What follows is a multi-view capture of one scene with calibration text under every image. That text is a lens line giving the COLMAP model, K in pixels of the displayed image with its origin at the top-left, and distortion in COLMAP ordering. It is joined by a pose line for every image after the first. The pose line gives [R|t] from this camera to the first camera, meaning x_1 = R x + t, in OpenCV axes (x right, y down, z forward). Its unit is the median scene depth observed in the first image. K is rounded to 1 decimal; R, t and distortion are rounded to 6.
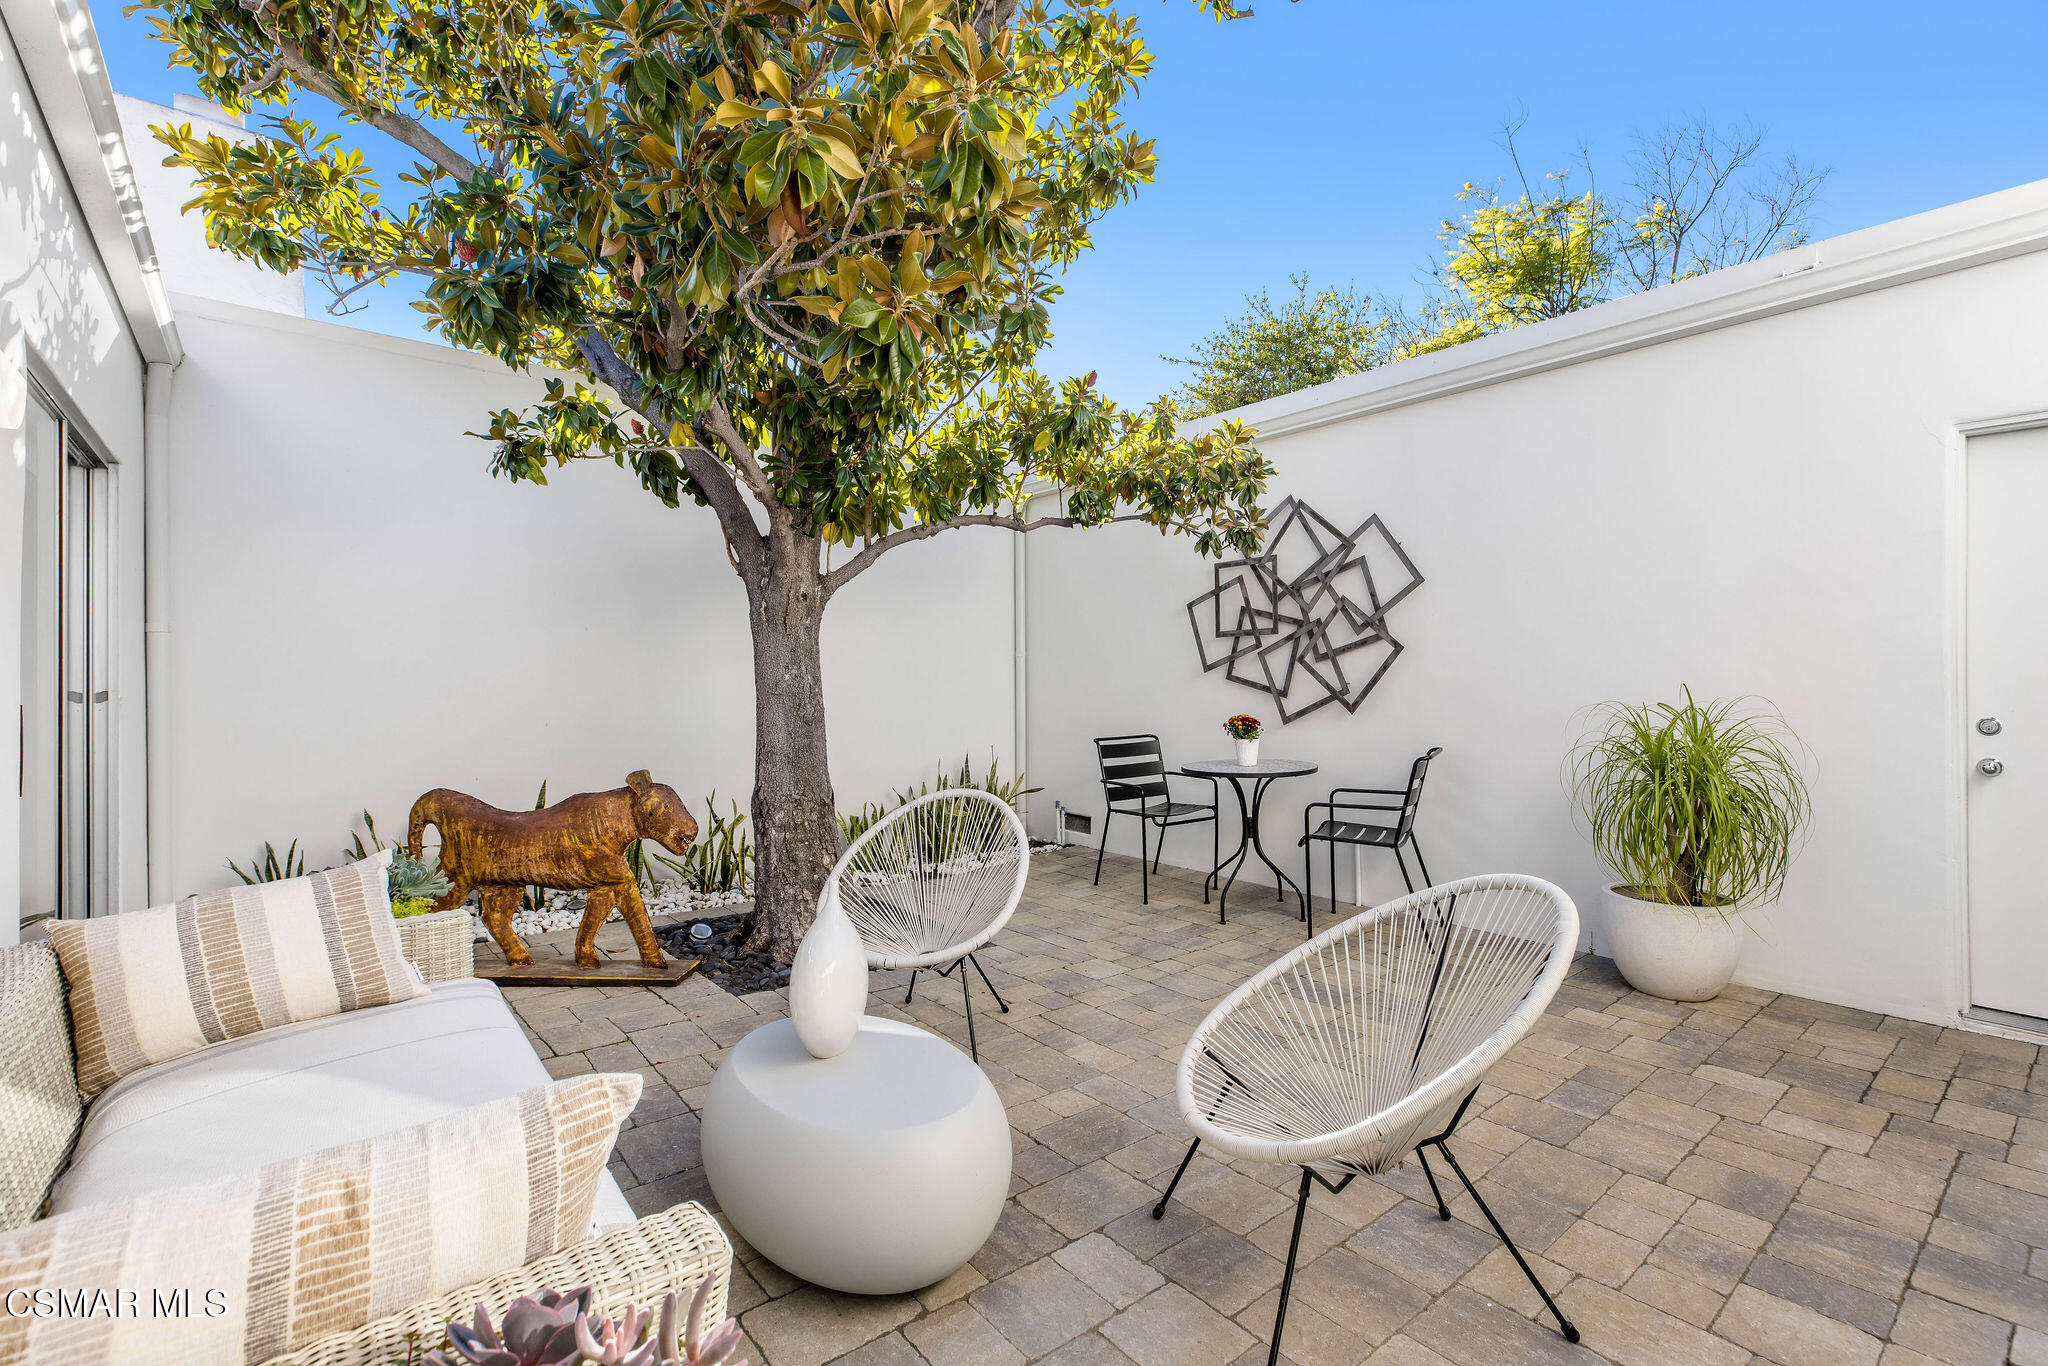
lens RADIAL K [[915.5, 0, 1028.7], [0, 915.5, 679.1], [0, 0, 1]] dist [-0.000732, -0.000162]
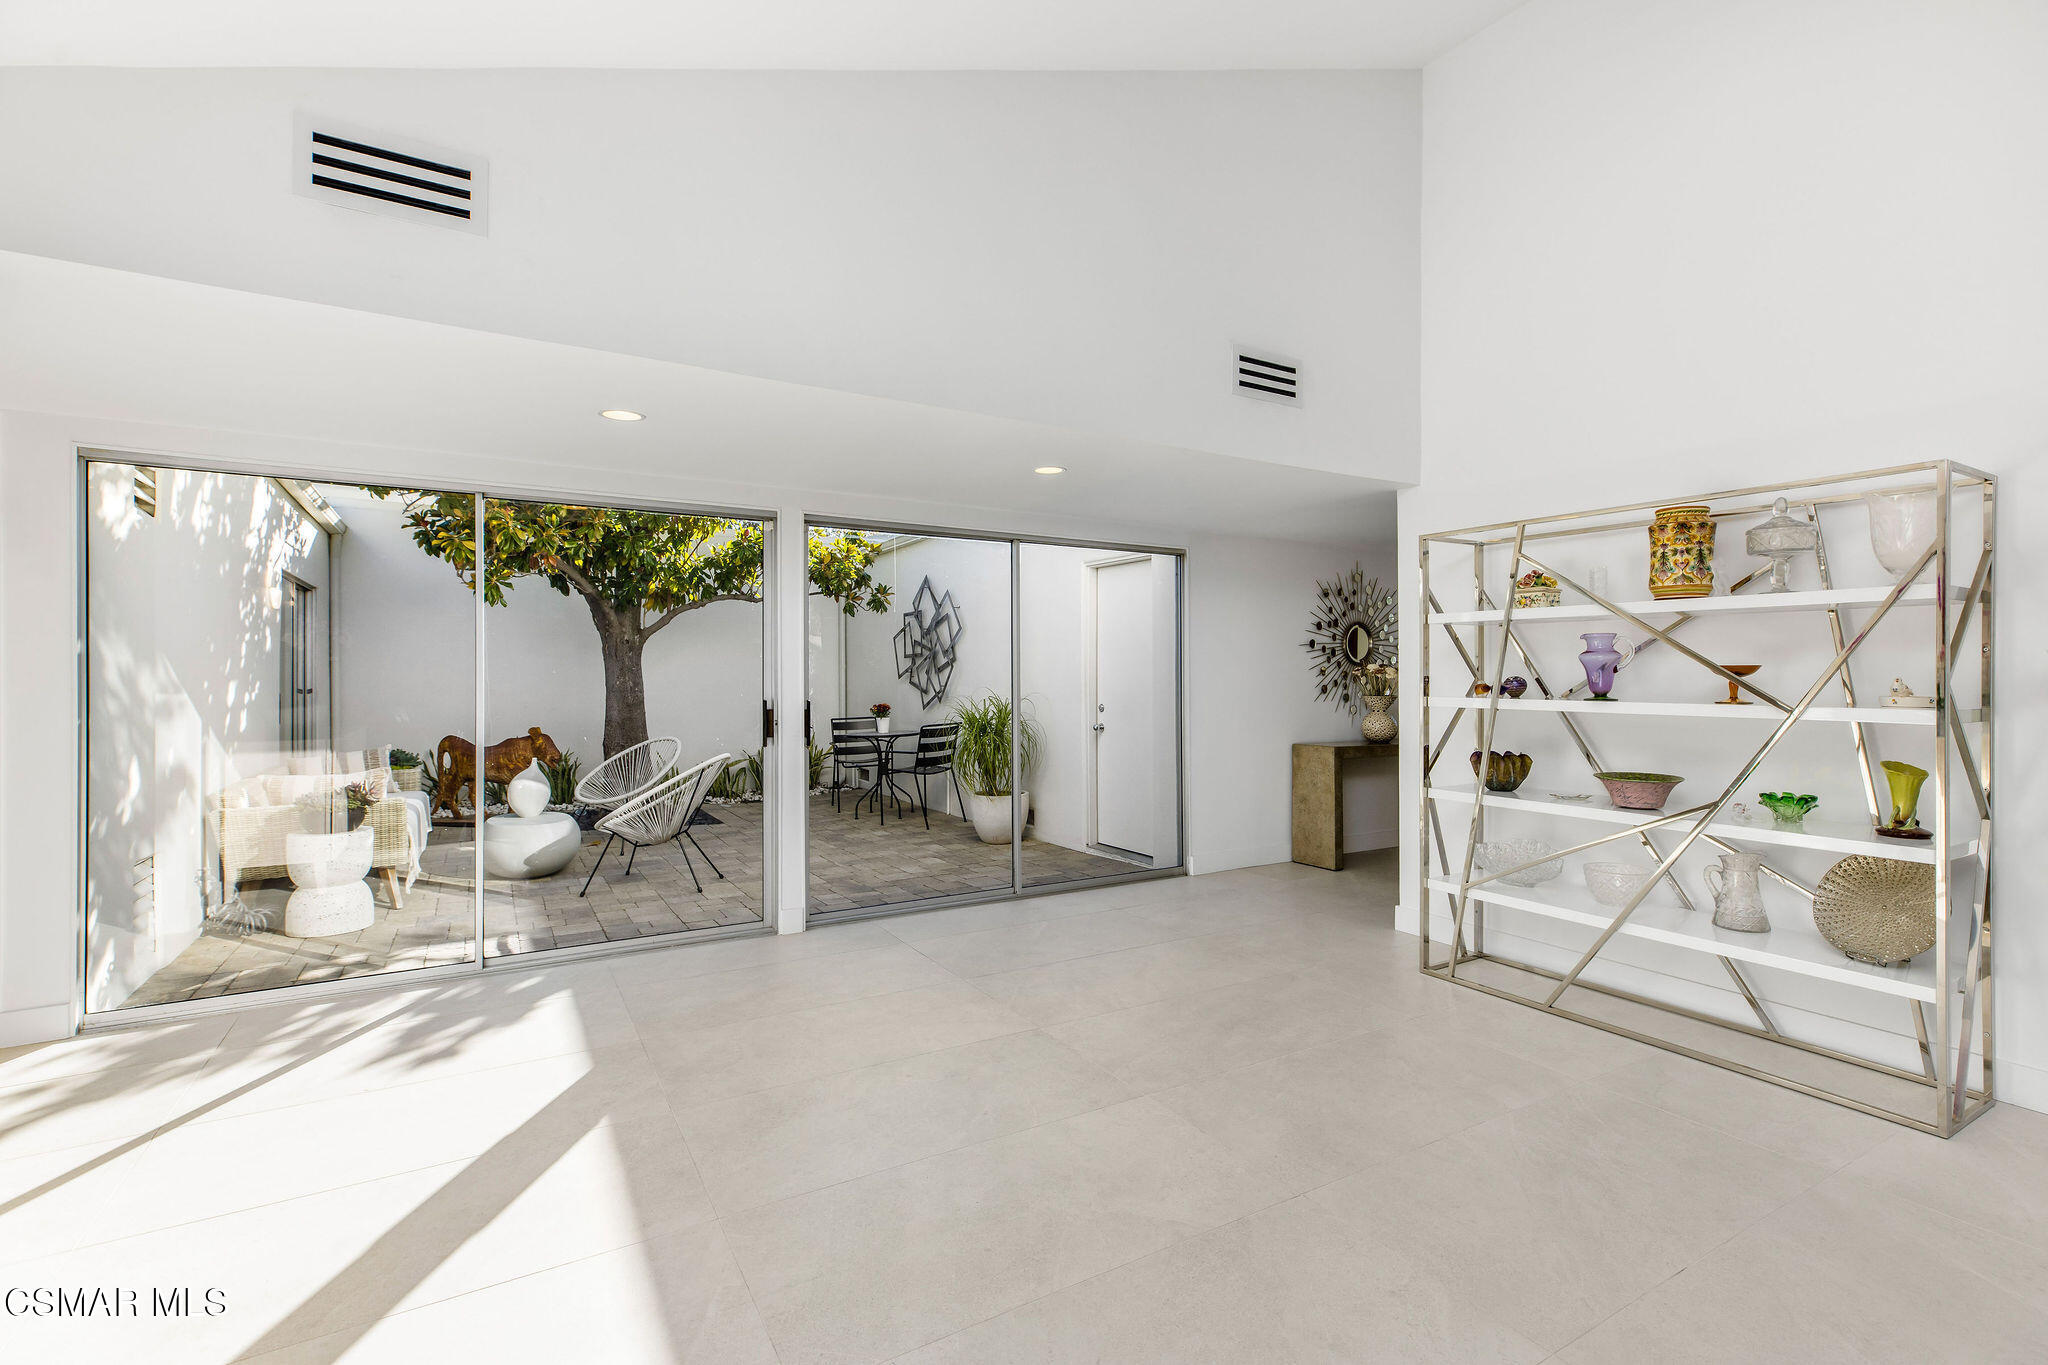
lens RADIAL K [[915.5, 0, 1020.0], [0, 915.5, 684.2], [0, 0, 1]] dist [-0.000732, -0.000162]
pose [[0.988280, 0.001054, -0.152651, 0.767249], [-0.000765, 0.999998, 0.001954, -0.002512], [0.152653, -0.001814, 0.988278, -0.695964]]
